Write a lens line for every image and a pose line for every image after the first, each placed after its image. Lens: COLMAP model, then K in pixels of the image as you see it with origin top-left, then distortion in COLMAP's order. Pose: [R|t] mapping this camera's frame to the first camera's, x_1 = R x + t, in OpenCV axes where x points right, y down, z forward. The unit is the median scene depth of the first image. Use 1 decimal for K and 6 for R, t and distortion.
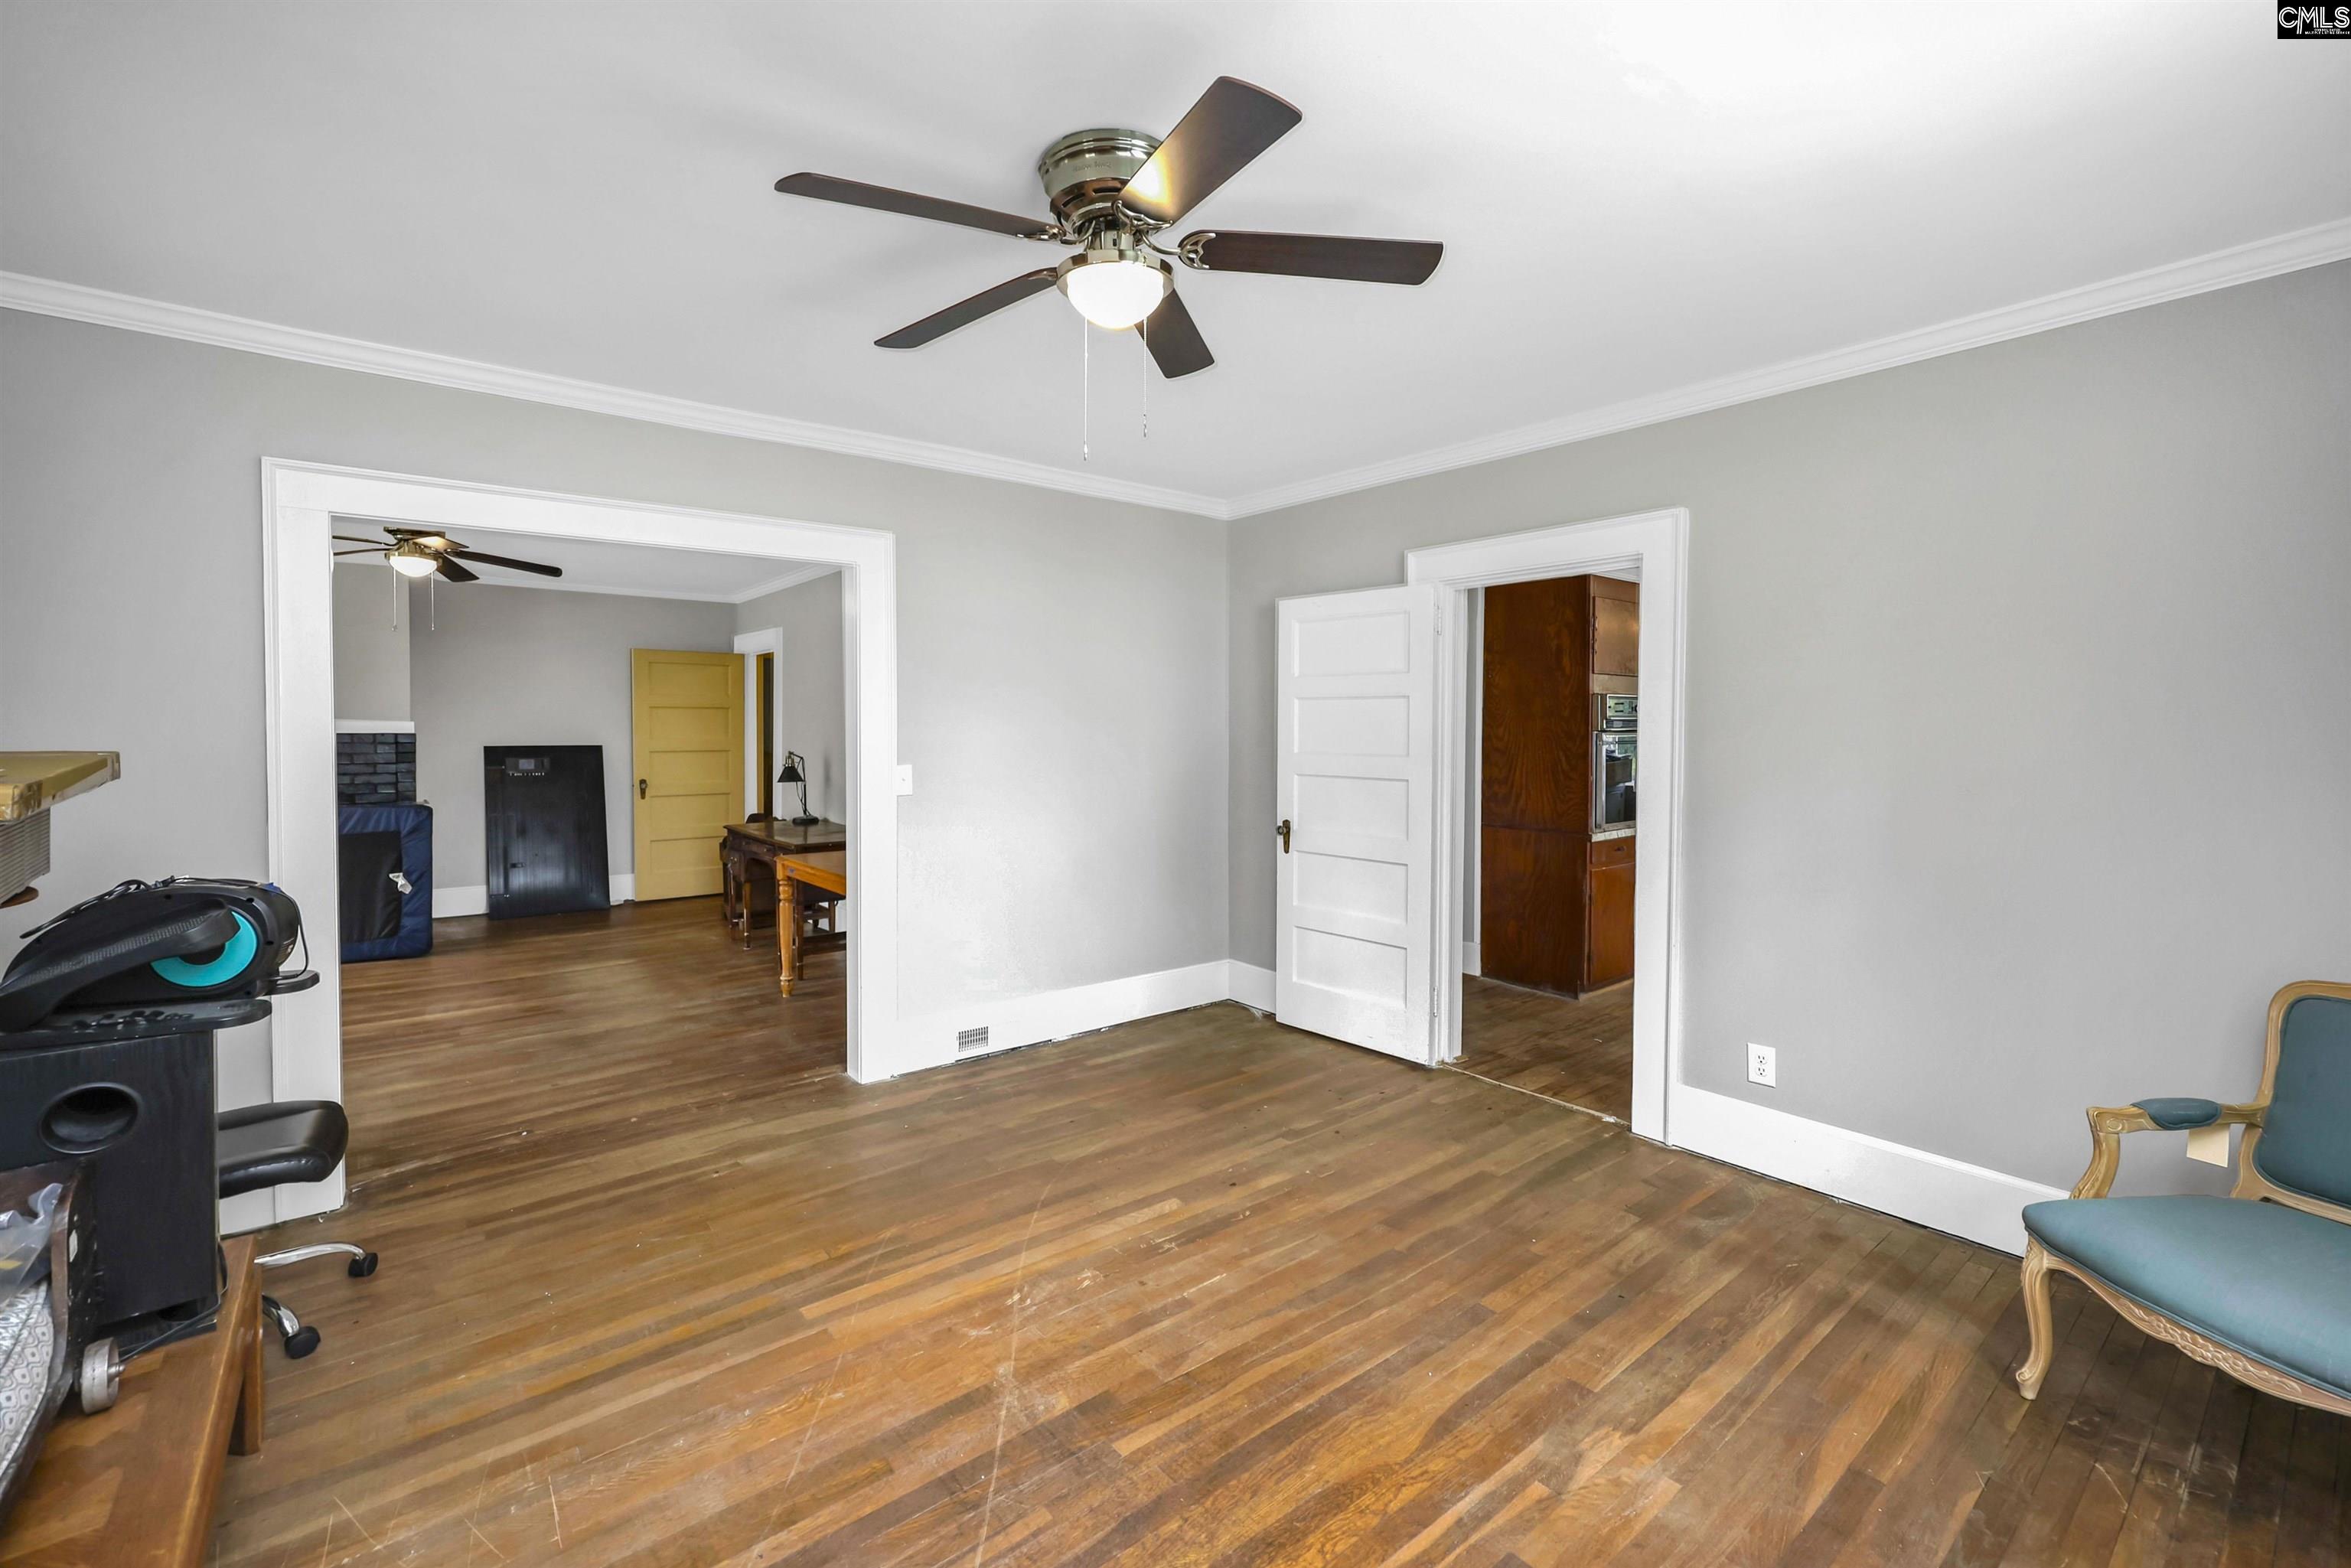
lens RADIAL K [[967.9, 0, 1131.3], [0, 967.9, 776.0], [0, 0, 1]] dist [0.001235, 0.000065]
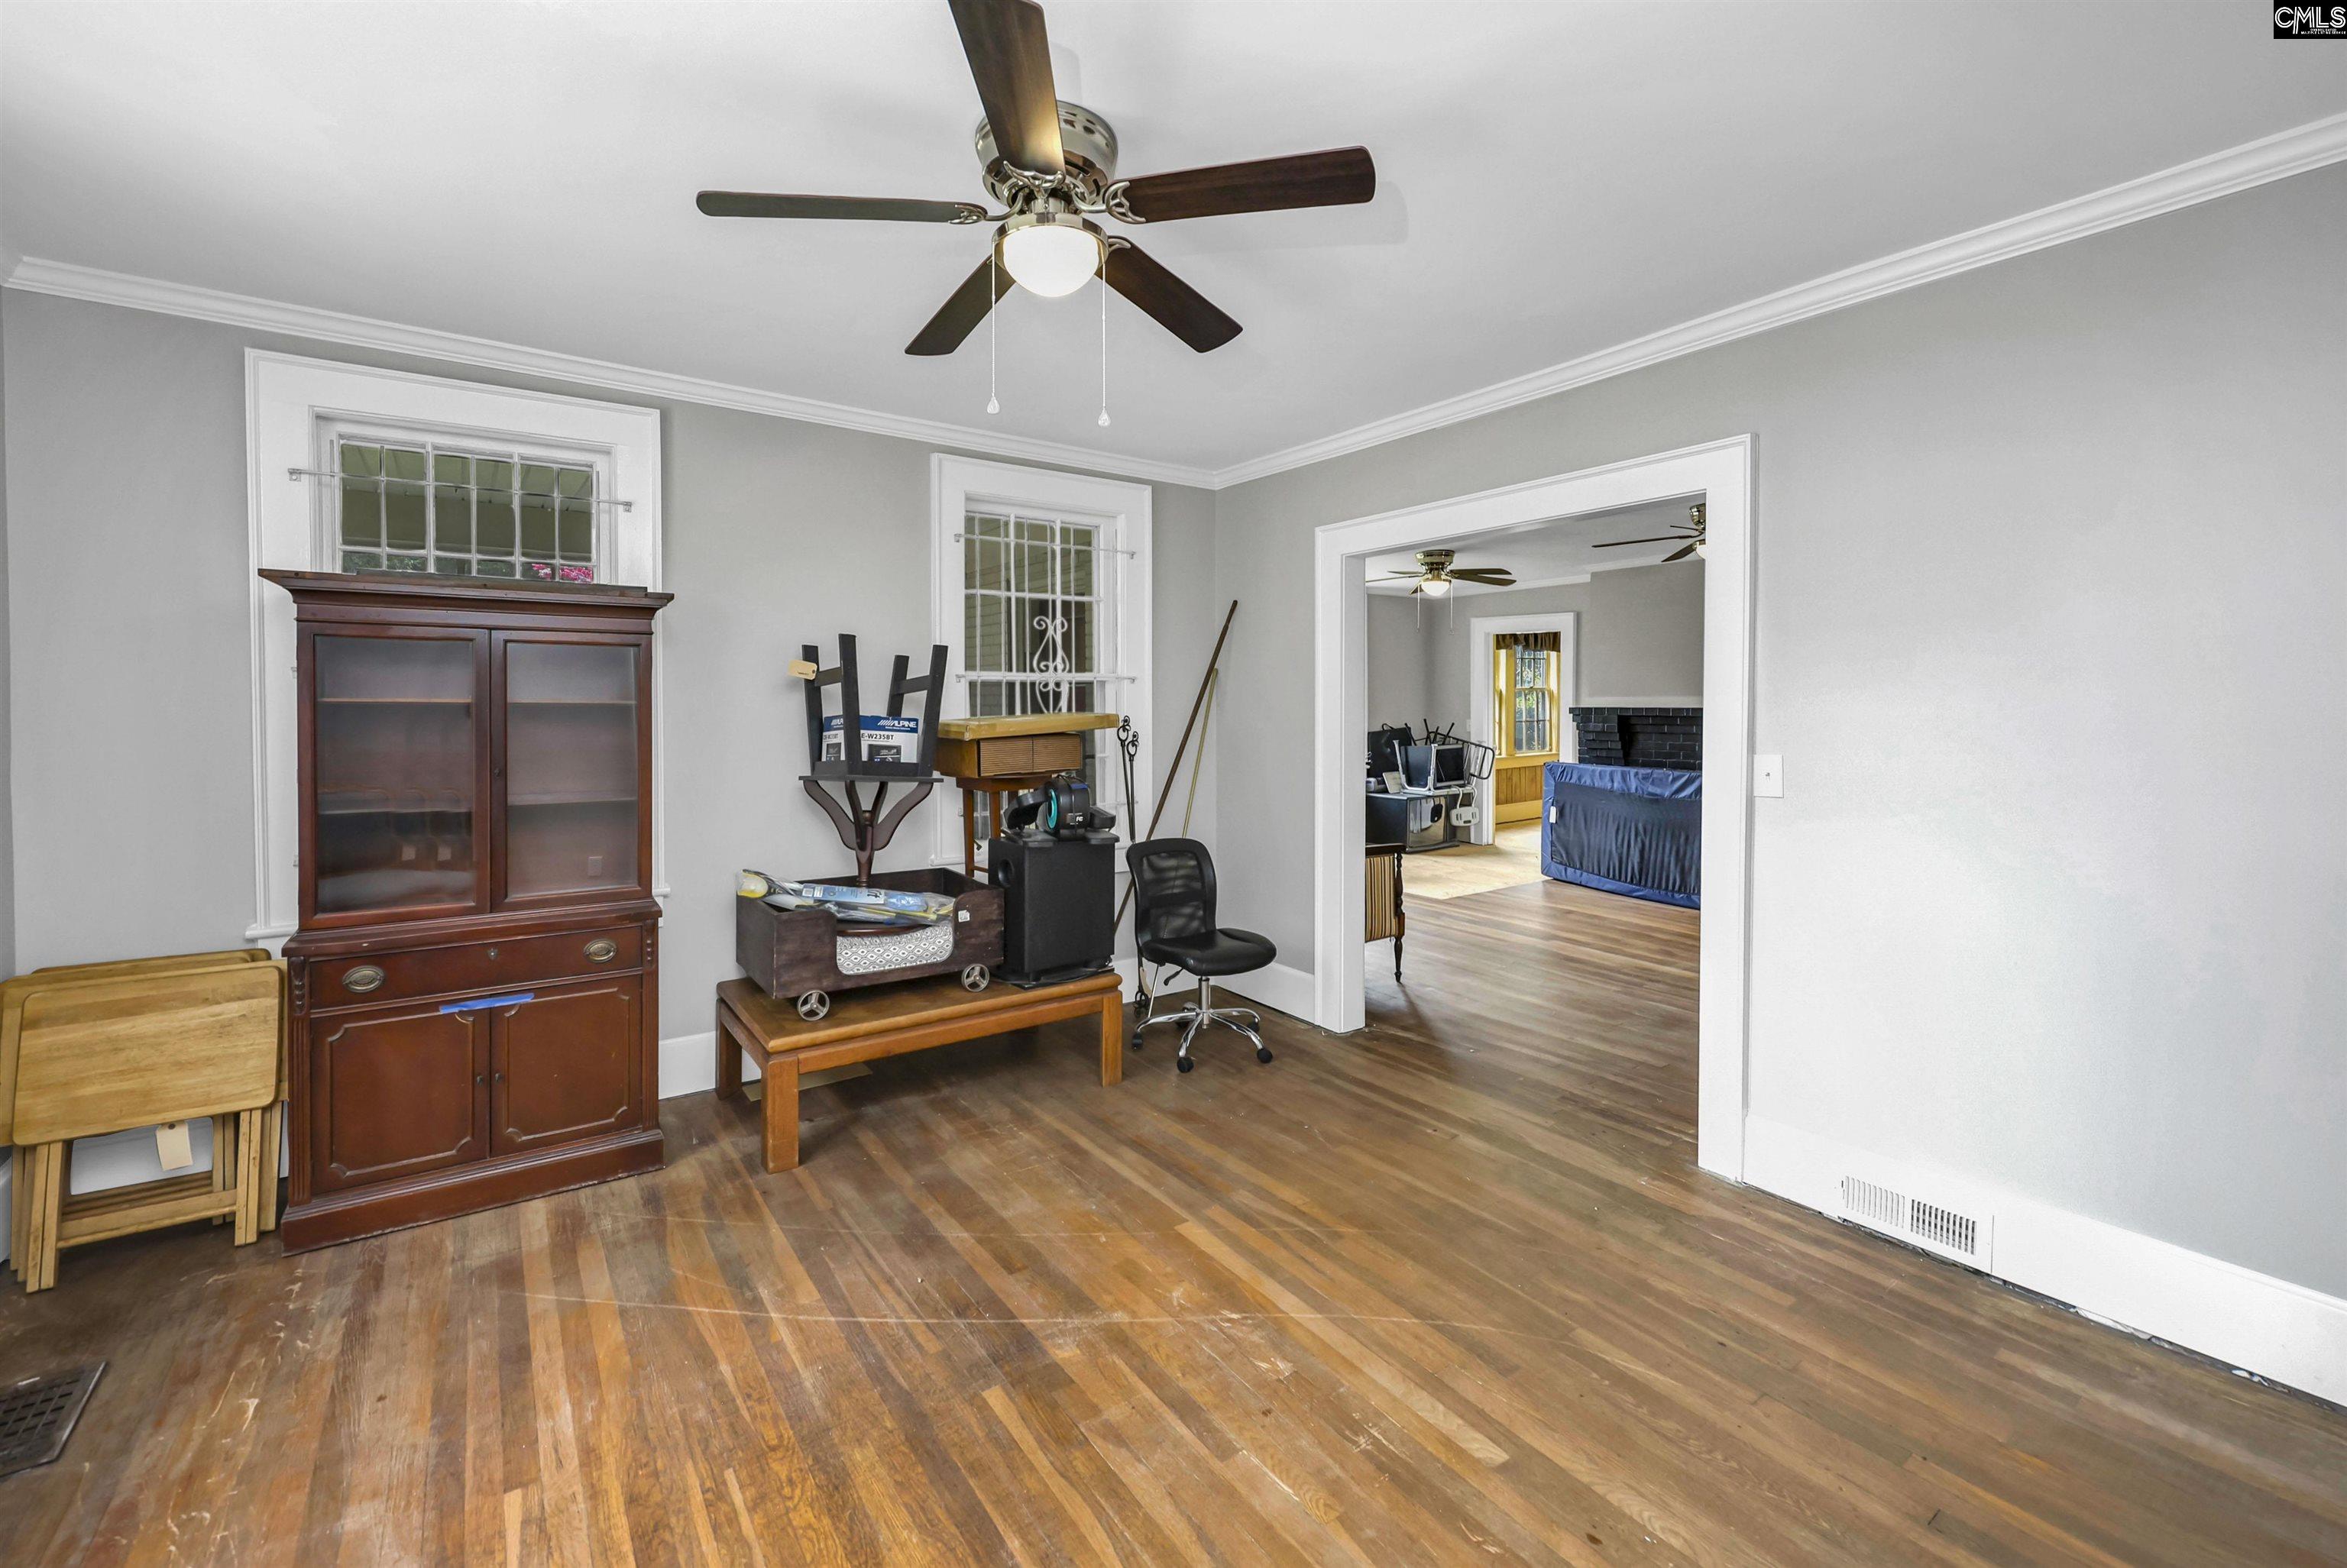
lens RADIAL K [[990.5, 0, 1162.8], [0, 990.5, 725.2], [0, 0, 1]] dist [-0.002775, 0.000023]
pose [[-0.035820, 0.019797, -0.999162, 0.761950], [-0.048934, 0.998570, 0.021539, -0.038300], [0.998160, 0.049665, -0.034800, 0.876836]]
